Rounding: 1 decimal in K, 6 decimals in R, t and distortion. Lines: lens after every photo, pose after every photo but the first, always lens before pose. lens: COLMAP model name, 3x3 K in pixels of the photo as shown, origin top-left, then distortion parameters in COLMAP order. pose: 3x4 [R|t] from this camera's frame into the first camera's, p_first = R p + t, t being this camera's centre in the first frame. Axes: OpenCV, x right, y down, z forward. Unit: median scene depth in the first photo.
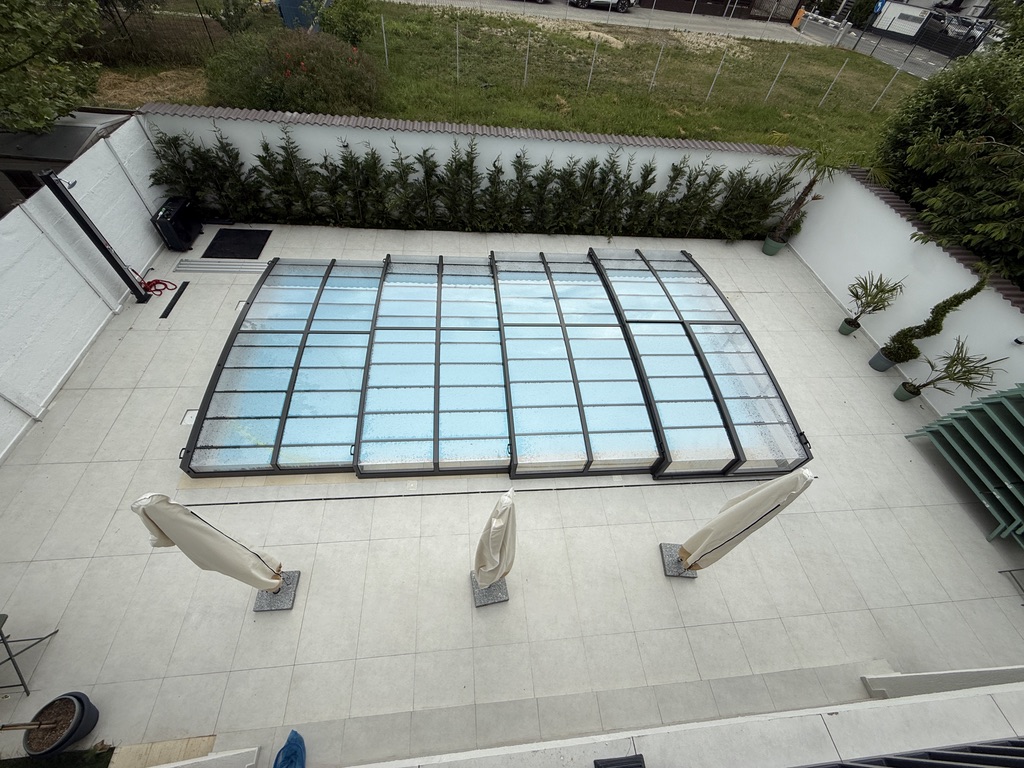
lens RADIAL K [[407.4, 0, 507.4], [0, 407.4, 382.3], [0, 0, 1]] dist [-0.001153, -0.000077]
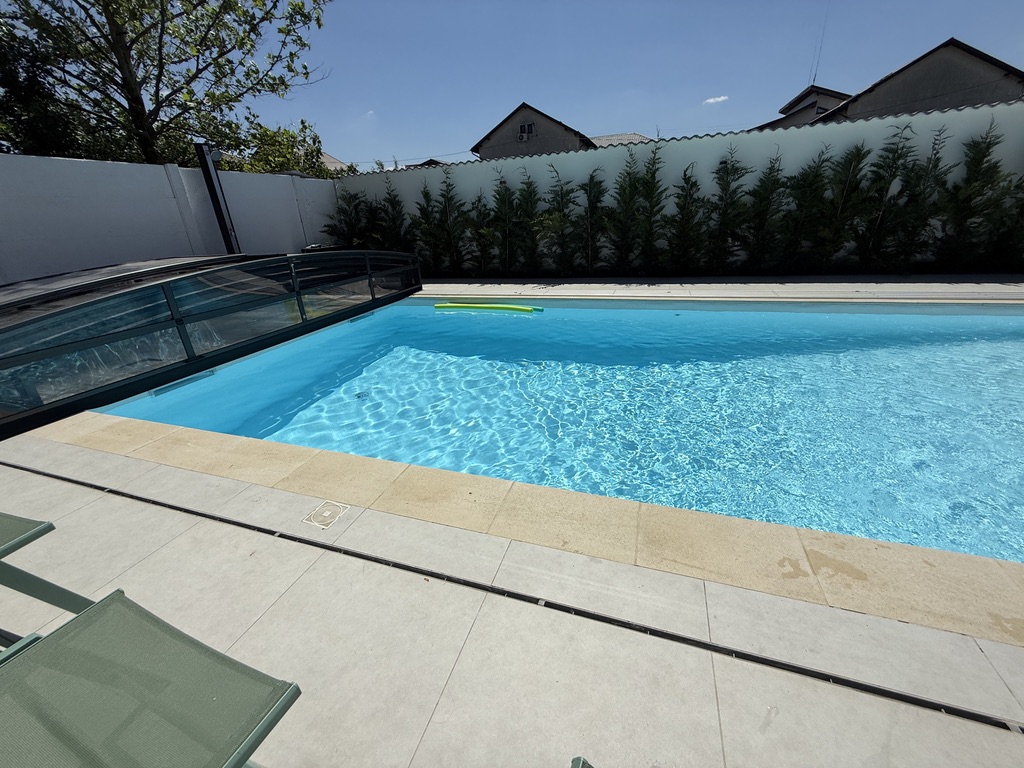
lens RADIAL K [[407.4, 0, 507.4], [0, 407.4, 382.3], [0, 0, 1]] dist [-0.001153, -0.000077]
pose [[0.901480, 0.028144, -0.431906, 0.005900], [-0.239339, 0.863849, -0.443262, 0.173884], [0.360626, 0.502964, 0.785478, 0.497547]]
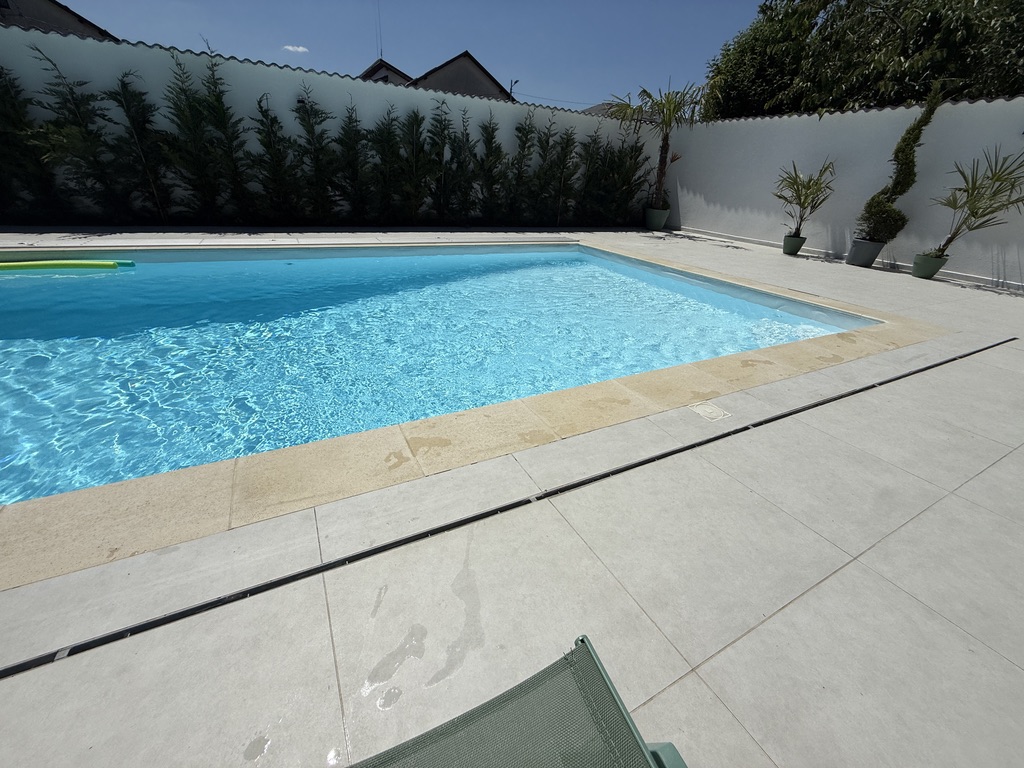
lens RADIAL K [[407.4, 0, 507.4], [0, 407.4, 382.3], [0, 0, 1]] dist [-0.001153, -0.000077]
pose [[0.923914, -0.201021, 0.325535, 0.030529], [0.312632, 0.887139, -0.339477, 0.182043], [-0.220553, 0.415420, 0.882486, 0.523377]]
